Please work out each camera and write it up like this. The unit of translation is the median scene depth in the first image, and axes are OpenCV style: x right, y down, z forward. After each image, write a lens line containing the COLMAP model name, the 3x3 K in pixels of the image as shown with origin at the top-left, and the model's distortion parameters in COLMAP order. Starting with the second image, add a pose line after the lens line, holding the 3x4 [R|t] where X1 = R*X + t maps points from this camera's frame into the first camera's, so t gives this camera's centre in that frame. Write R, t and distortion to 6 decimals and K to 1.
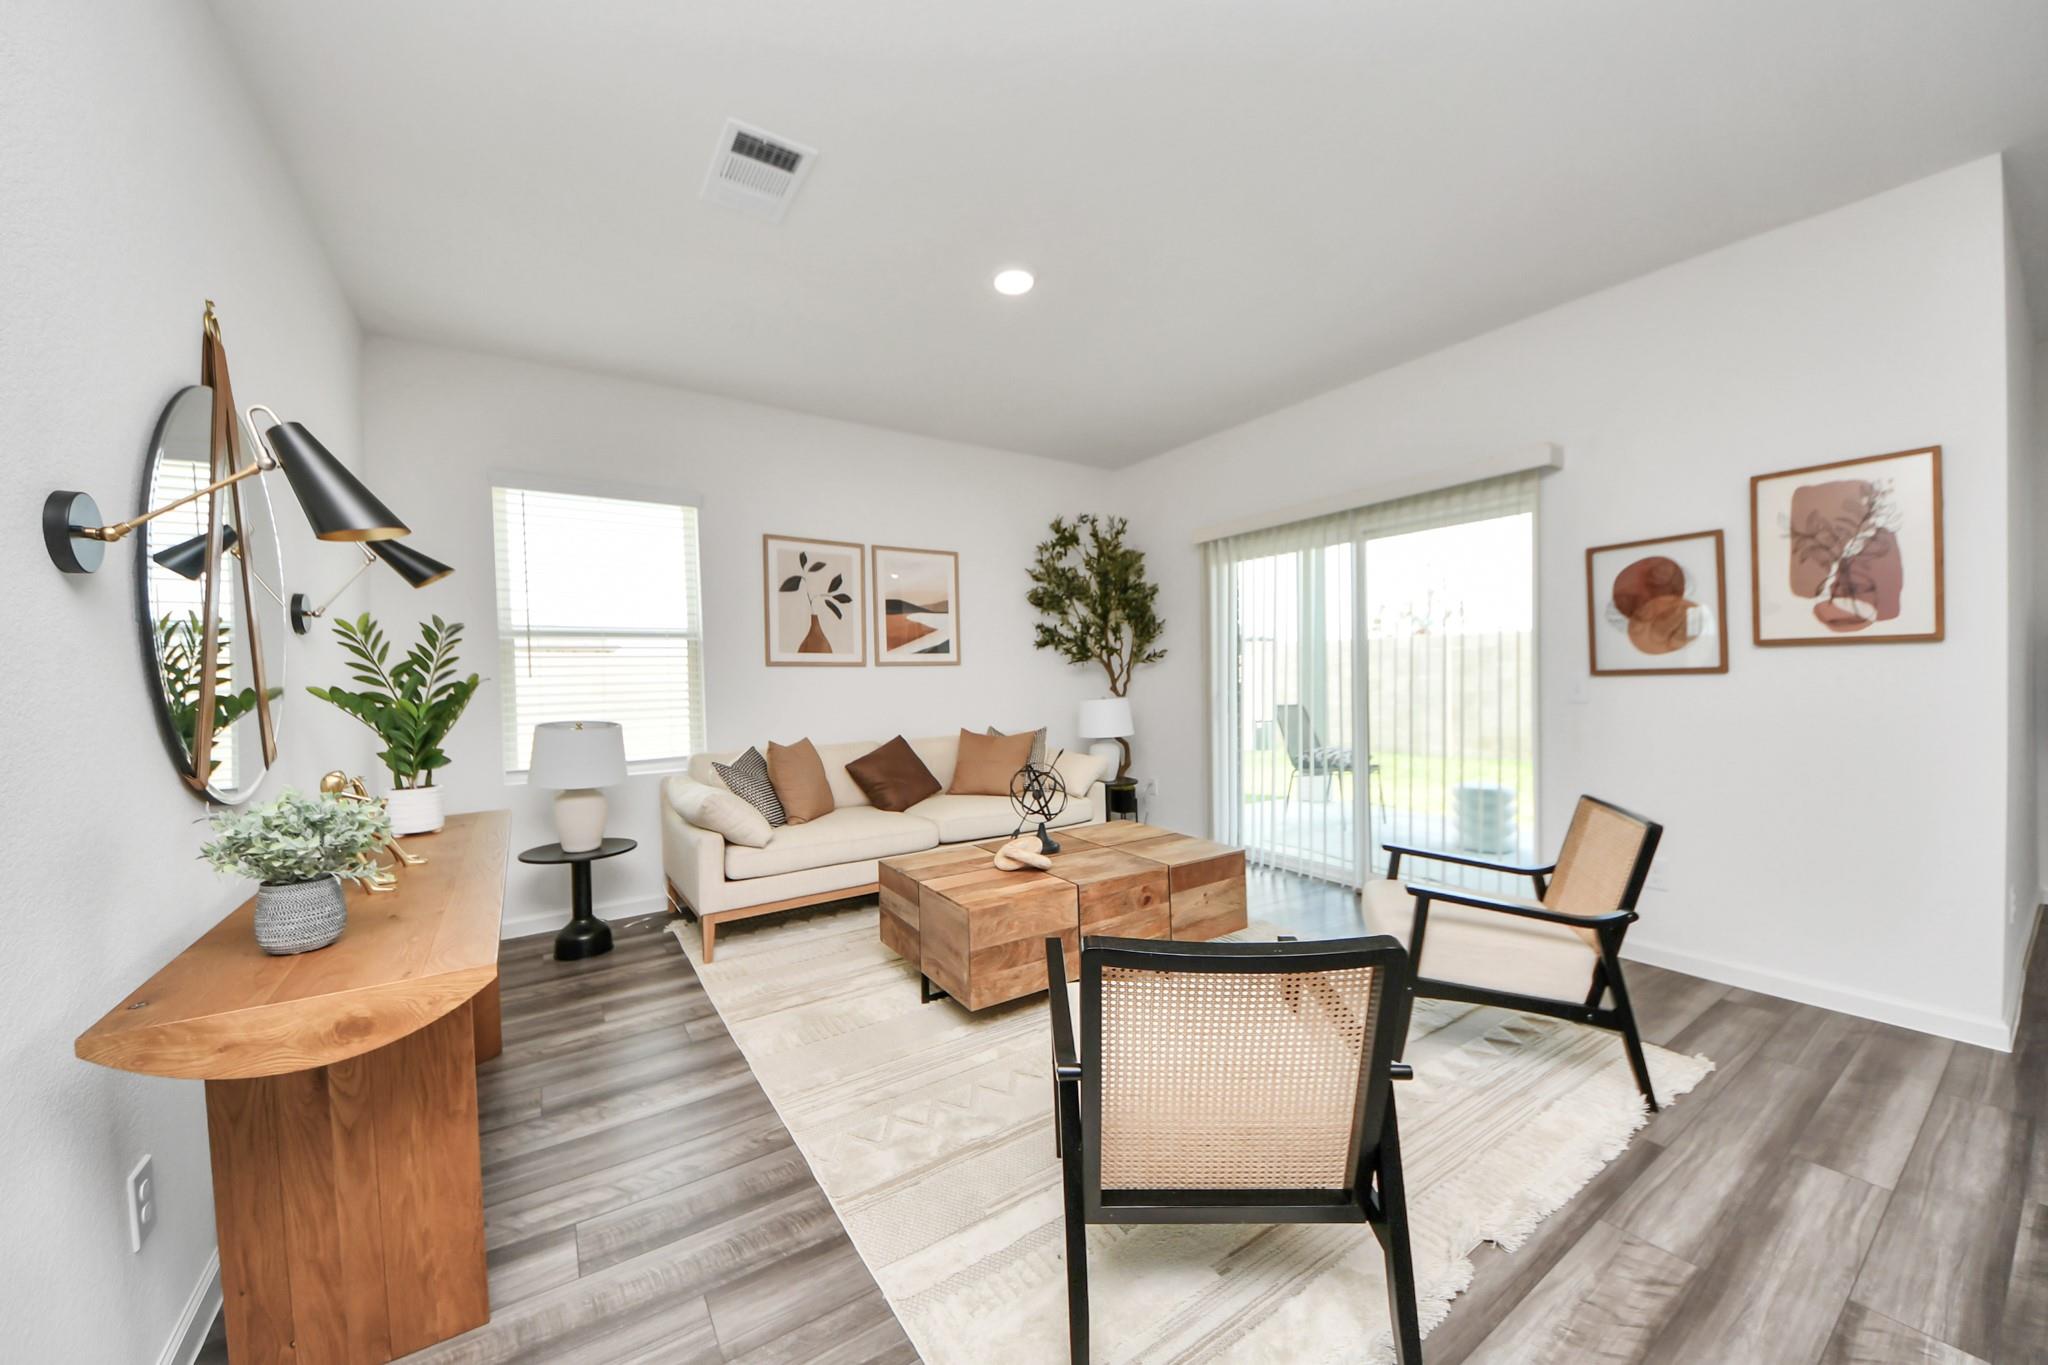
lens RADIAL K [[732.5, 0, 1027.7], [0, 732.5, 681.9], [0, 0, 1]] dist [0.011982, -0.000091]
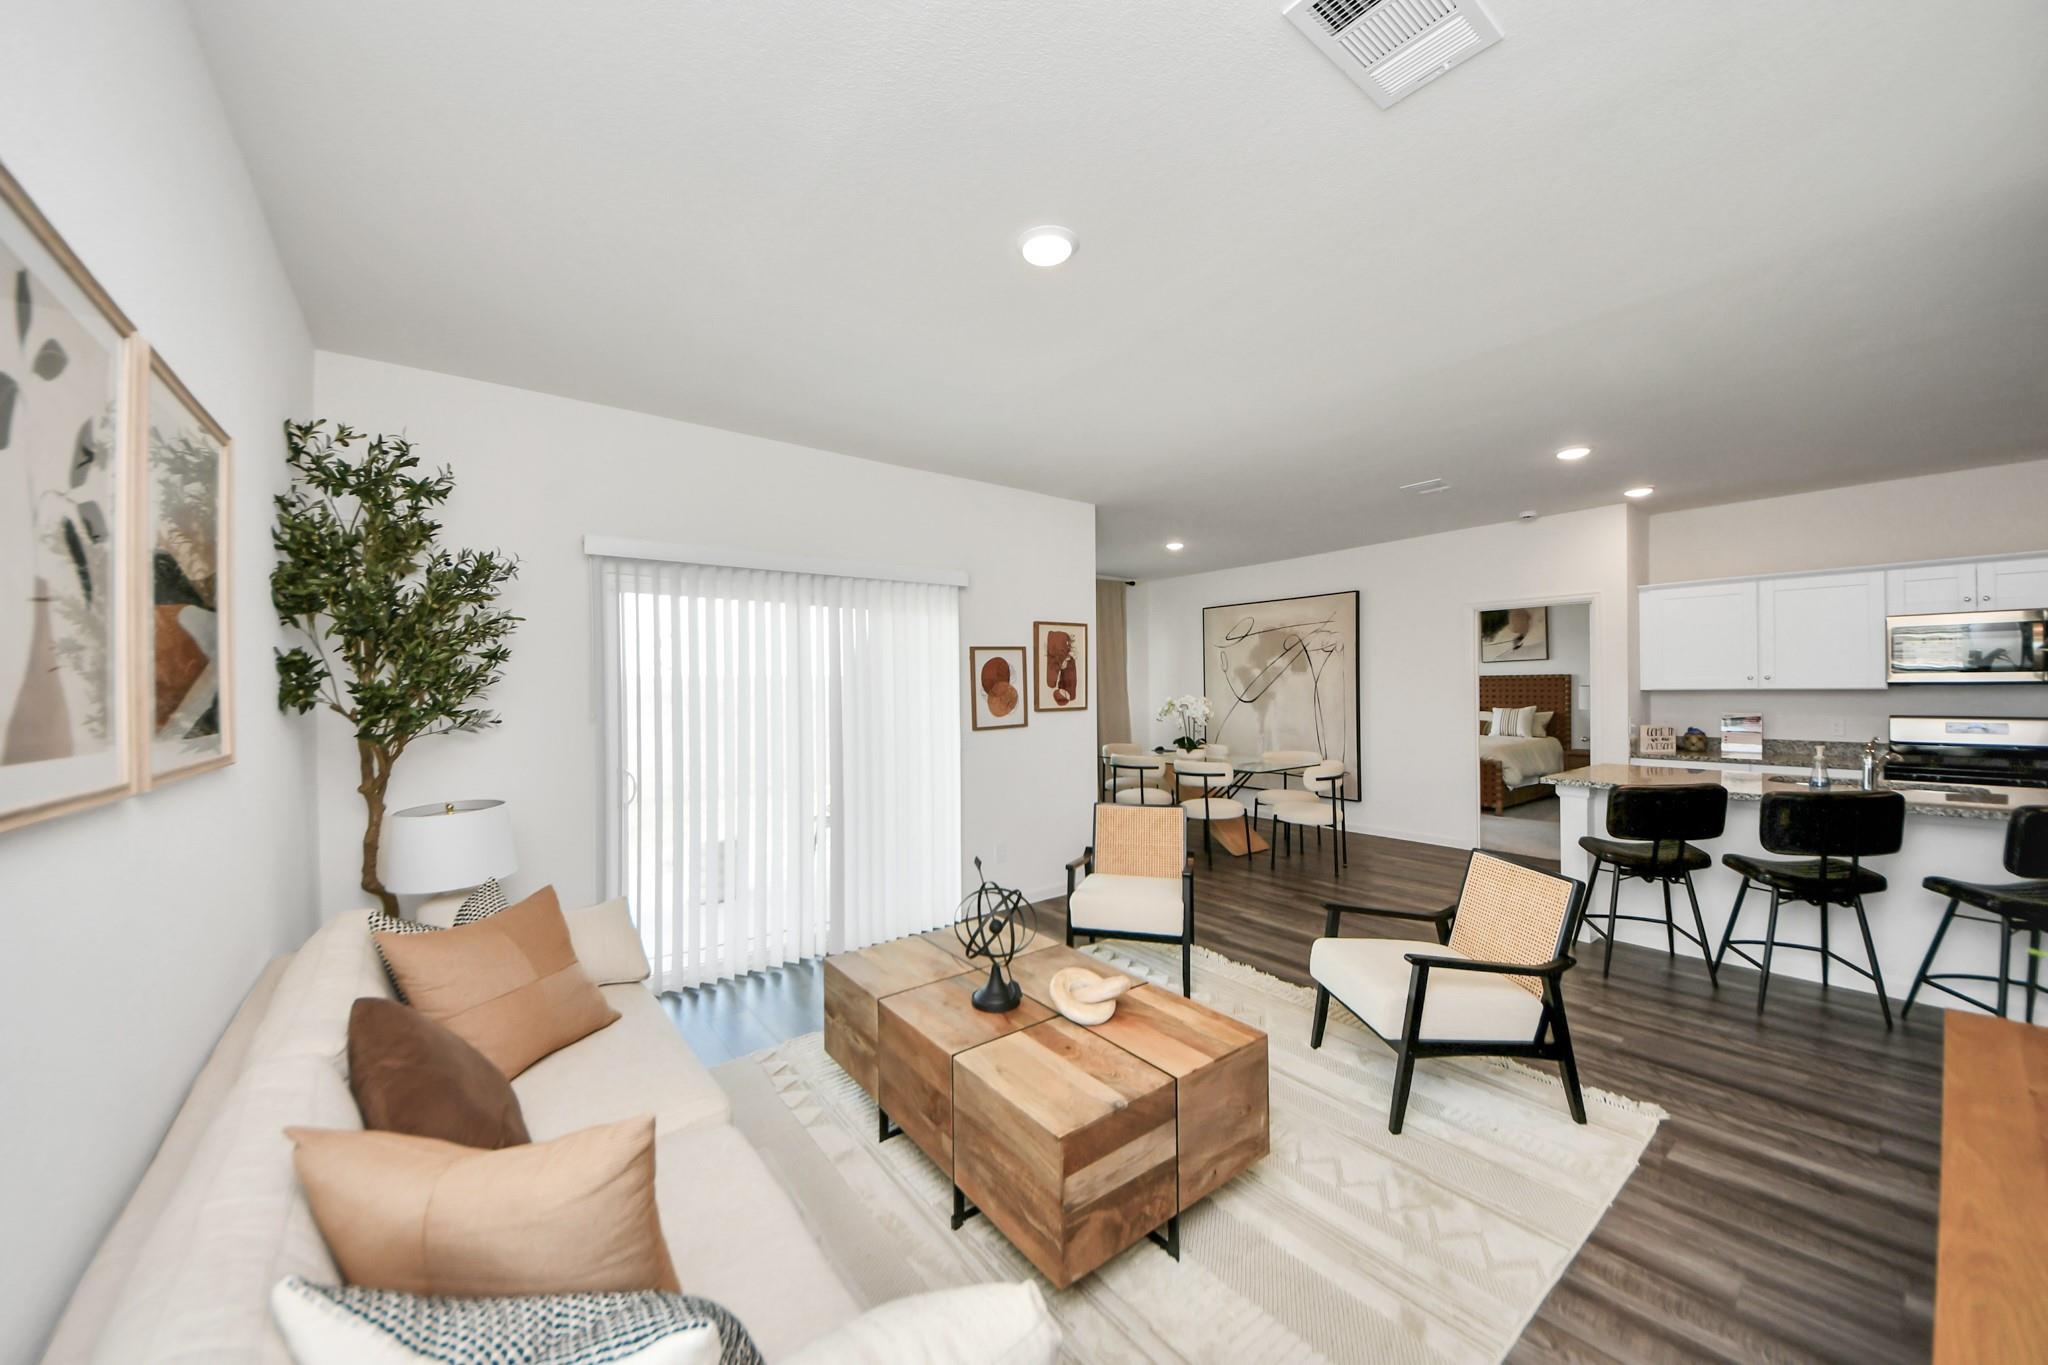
lens RADIAL K [[738.1, 0, 1024.0], [0, 738.1, 682.5], [0, 0, 1]] dist [-0.000559, -0.000071]
pose [[-0.079636, 0.025614, 0.996495, -0.488860], [0.023837, 0.999433, -0.023784, -0.047665], [-0.996539, 0.021859, -0.080201, 0.702094]]
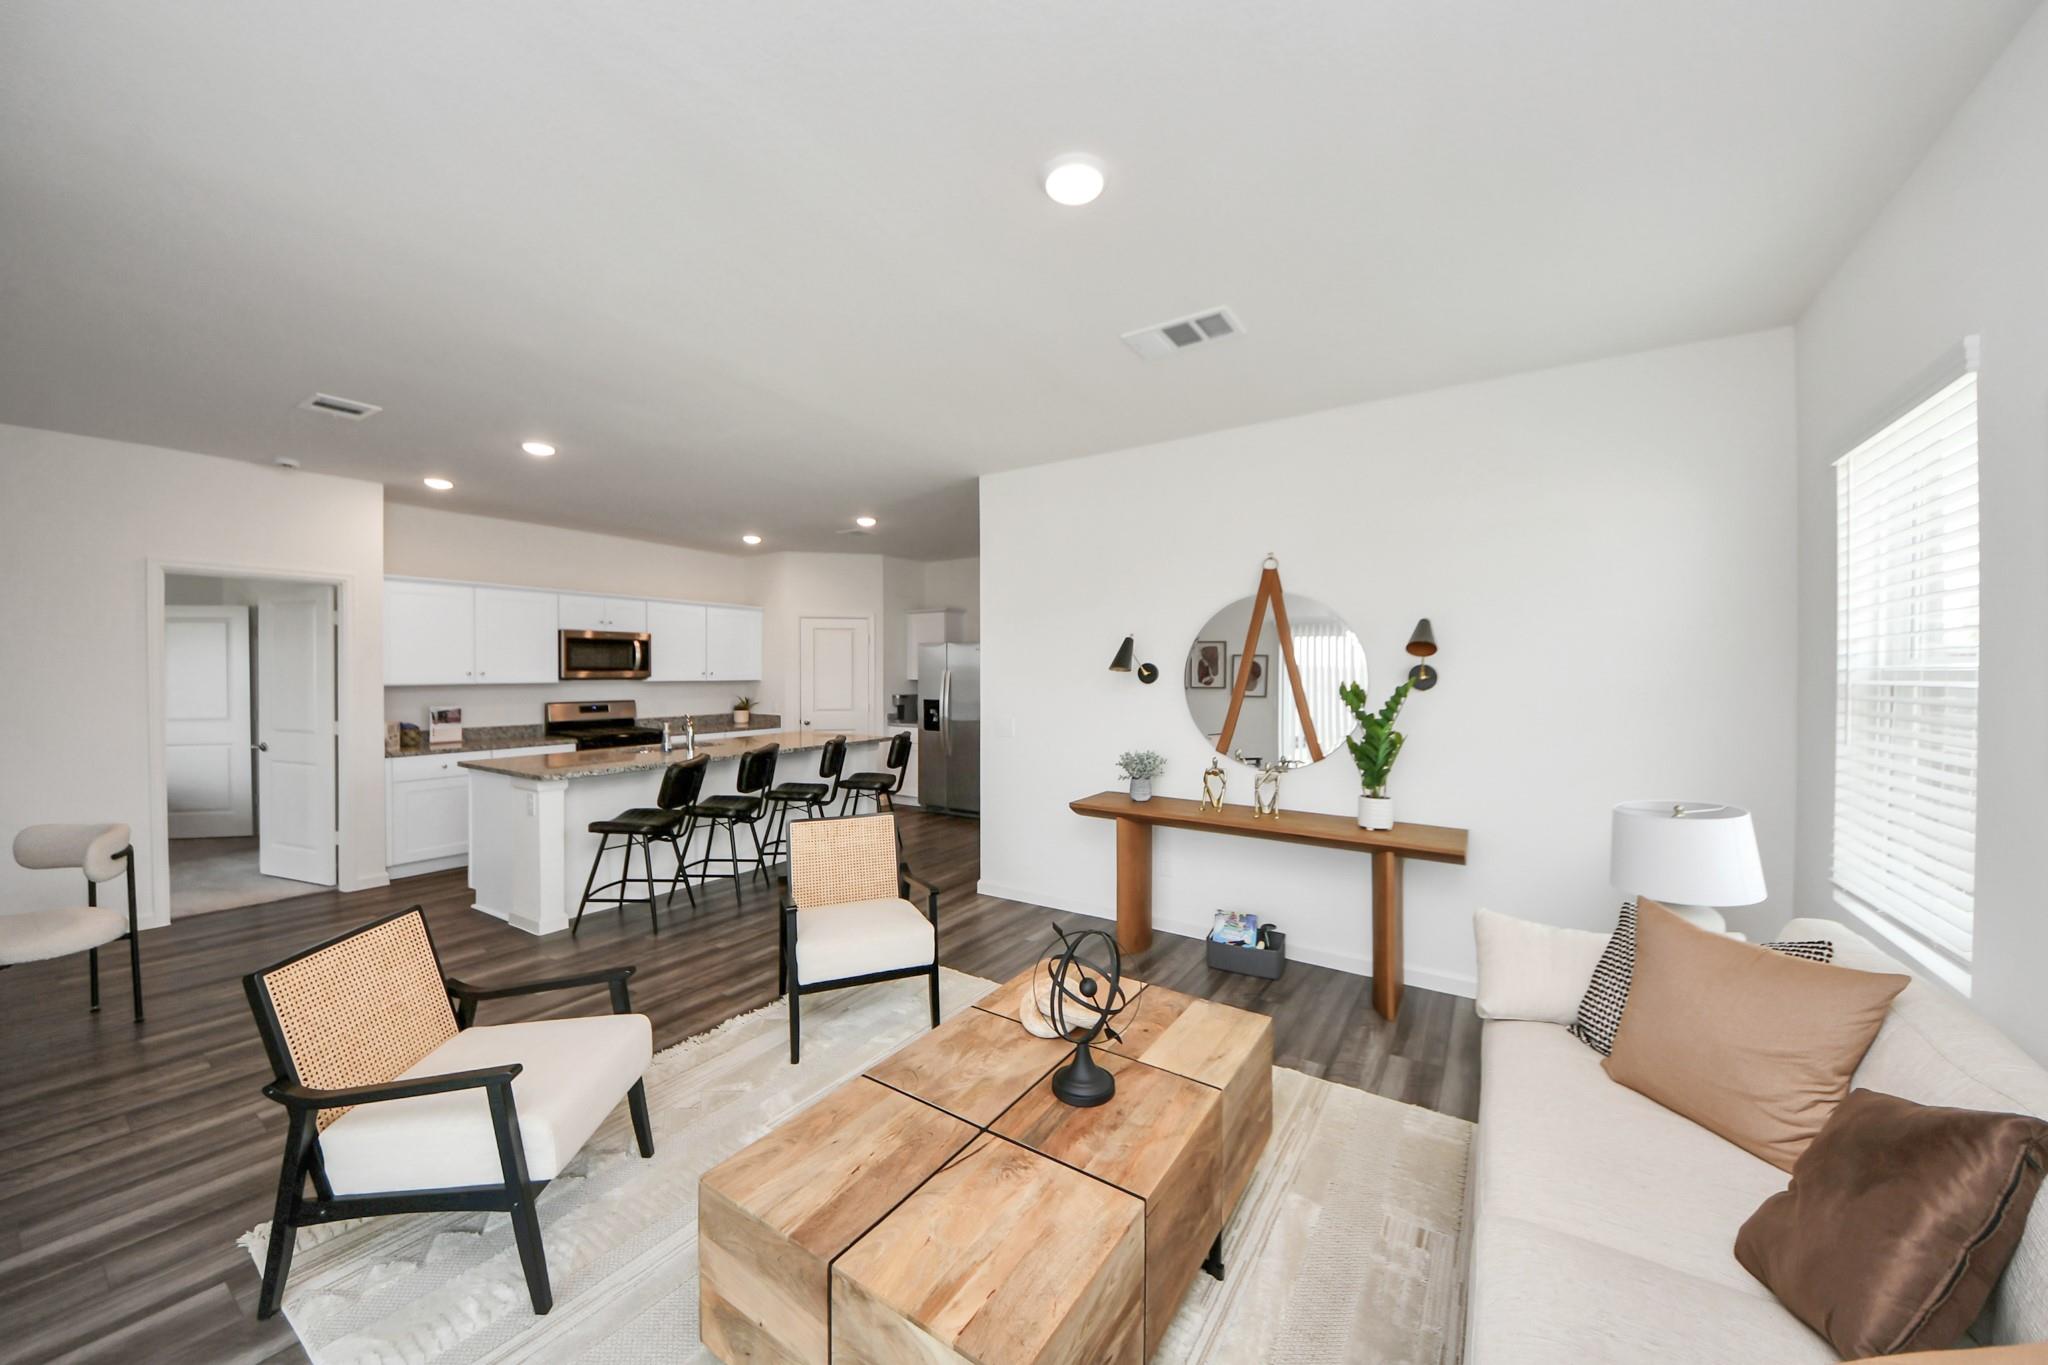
lens RADIAL K [[714.8, 0, 1027.9], [0, 714.8, 688.9], [0, 0, 1]] dist [0.000067, -0.000032]
pose [[-0.917849, 0.028359, -0.395915, 0.189052], [0.012830, 0.999043, 0.041817, -0.068669], [0.396722, 0.033302, -0.917335, 1.012487]]
